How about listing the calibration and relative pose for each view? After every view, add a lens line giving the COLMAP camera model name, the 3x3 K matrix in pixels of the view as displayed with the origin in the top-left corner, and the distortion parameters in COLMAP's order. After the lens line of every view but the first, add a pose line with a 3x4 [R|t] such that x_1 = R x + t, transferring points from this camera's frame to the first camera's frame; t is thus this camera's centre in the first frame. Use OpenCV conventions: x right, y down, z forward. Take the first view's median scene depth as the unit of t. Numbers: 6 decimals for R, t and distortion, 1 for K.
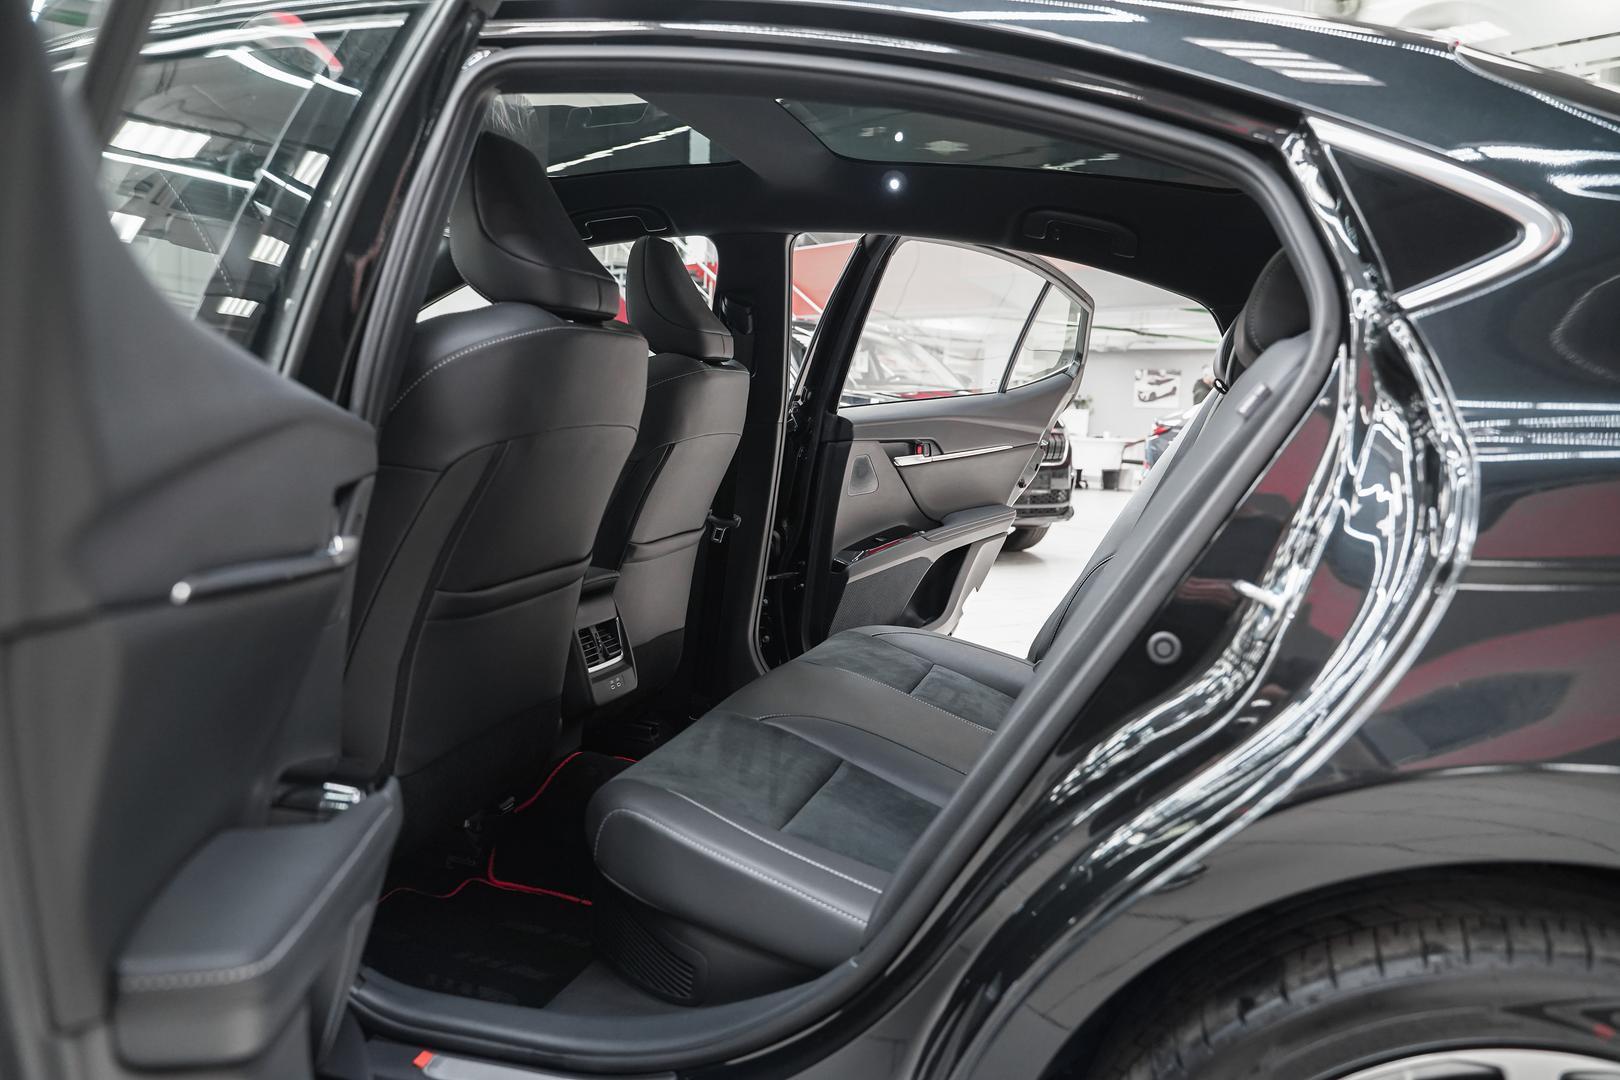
lens RADIAL K [[1280.5, 0, 810.0], [0, 1280.5, 540.0], [0, 0, 1]] dist [-0.012000, -0.002933]
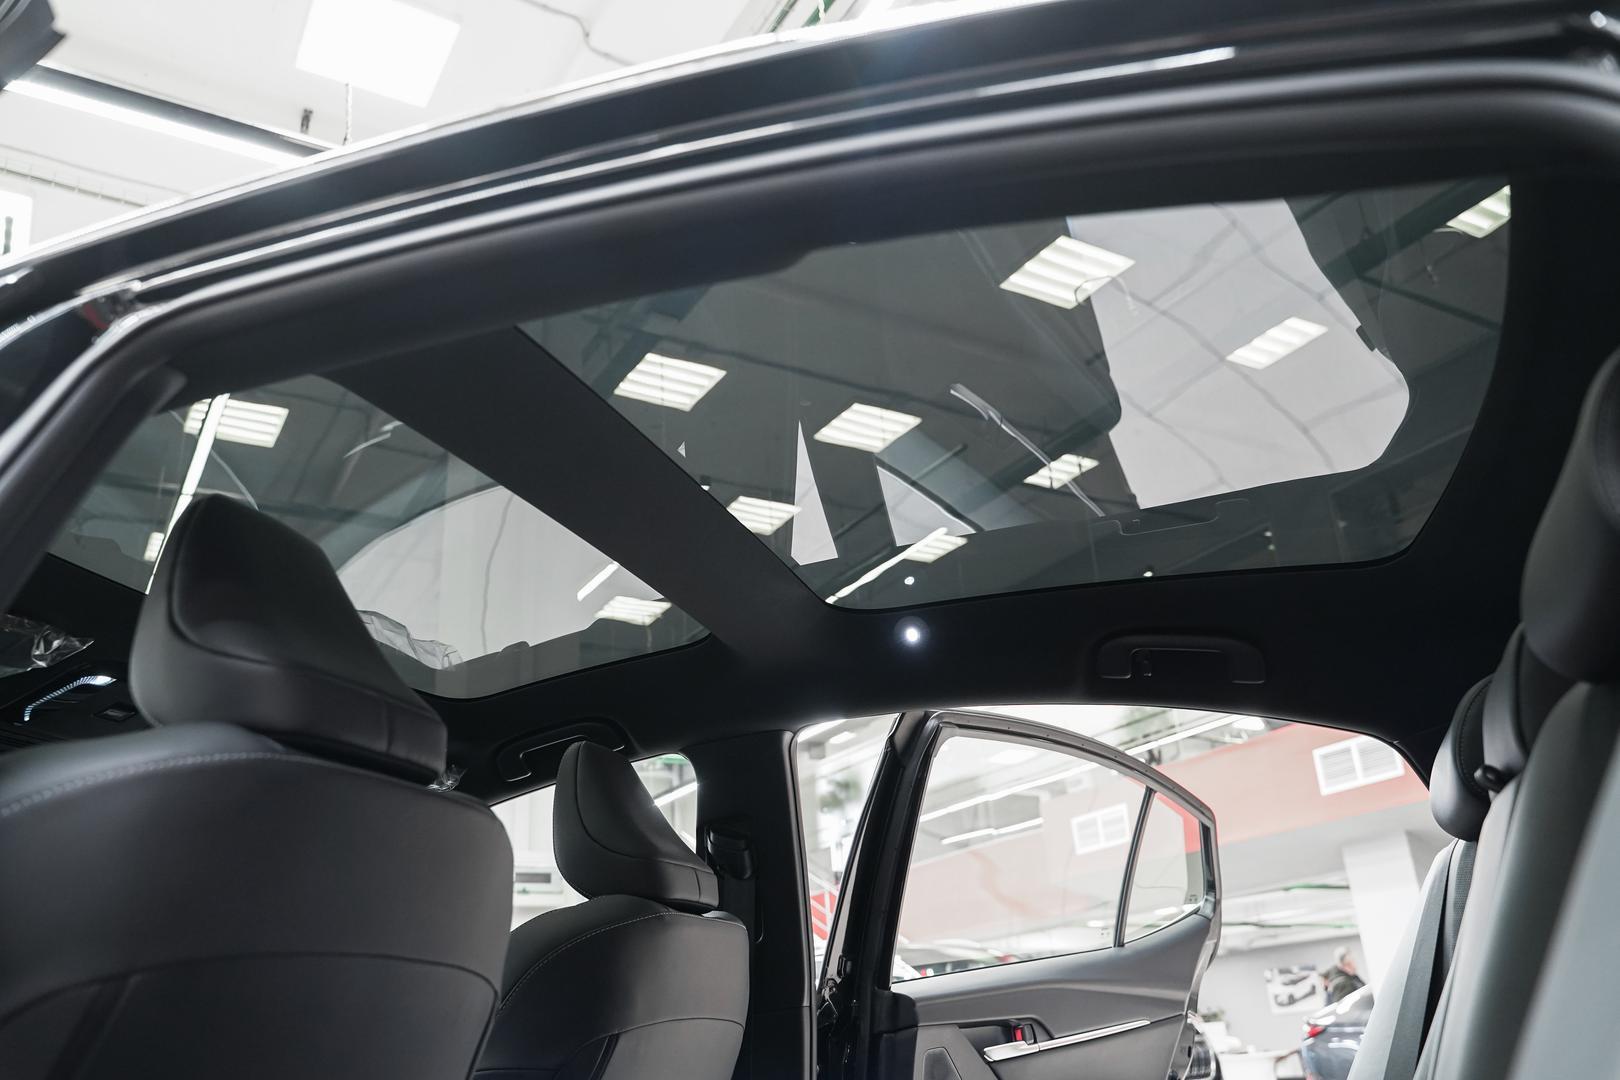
lens RADIAL K [[1280.5, 0, 810.0], [0, 1280.5, 540.0], [0, 0, 1]] dist [-0.012000, -0.002933]
pose [[0.991109, -0.129355, -0.031153, 0.029844], [0.098646, 0.871507, -0.480358, 0.018531], [0.089286, 0.473014, 0.876519, 0.254030]]
